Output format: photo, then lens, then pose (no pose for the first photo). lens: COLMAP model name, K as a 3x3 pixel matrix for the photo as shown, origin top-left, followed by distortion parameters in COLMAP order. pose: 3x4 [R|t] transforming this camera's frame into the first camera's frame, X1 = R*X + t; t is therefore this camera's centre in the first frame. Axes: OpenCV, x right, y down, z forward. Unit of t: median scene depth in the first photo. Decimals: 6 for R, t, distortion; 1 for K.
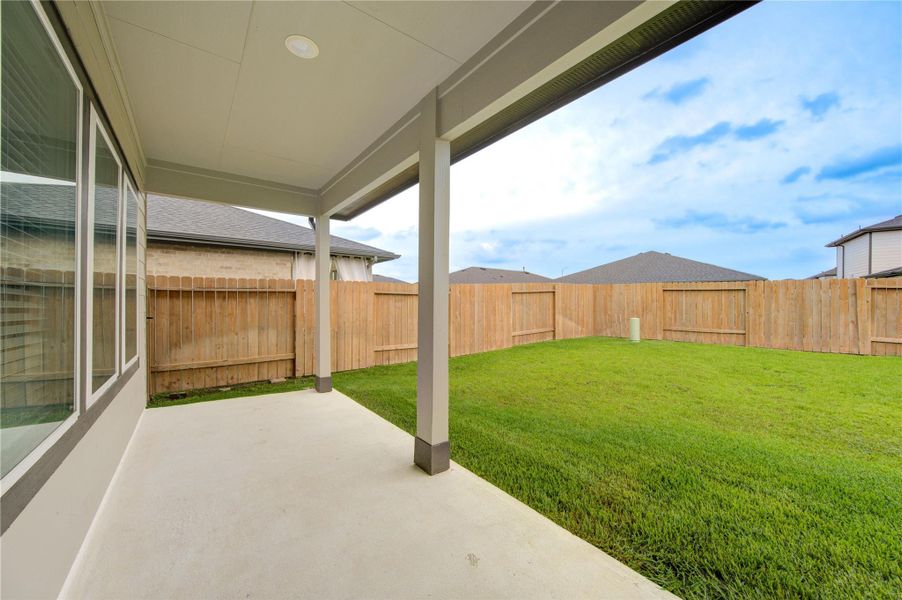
lens RADIAL K [[350.2, 0, 455.3], [0, 350.2, 303.8], [0, 0, 1]] dist [0.000754, -0.000143]
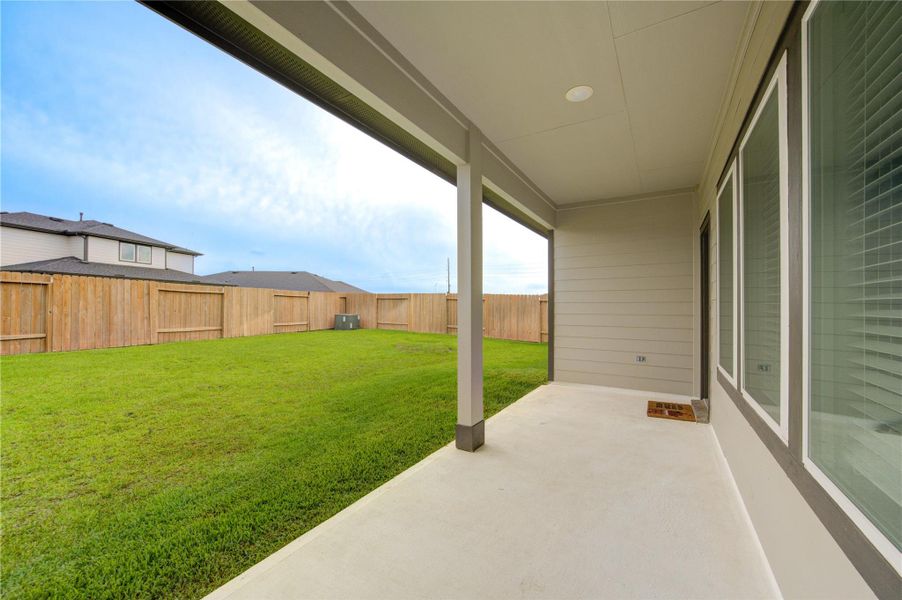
lens RADIAL K [[350.2, 0, 455.3], [0, 350.2, 303.8], [0, 0, 1]] dist [0.000754, -0.000143]
pose [[-0.367333, 0.000926, 0.930089, -0.366490], [-0.008488, 0.999955, -0.004348, 0.001058], [-0.930051, -0.009492, -0.367308, 0.478441]]
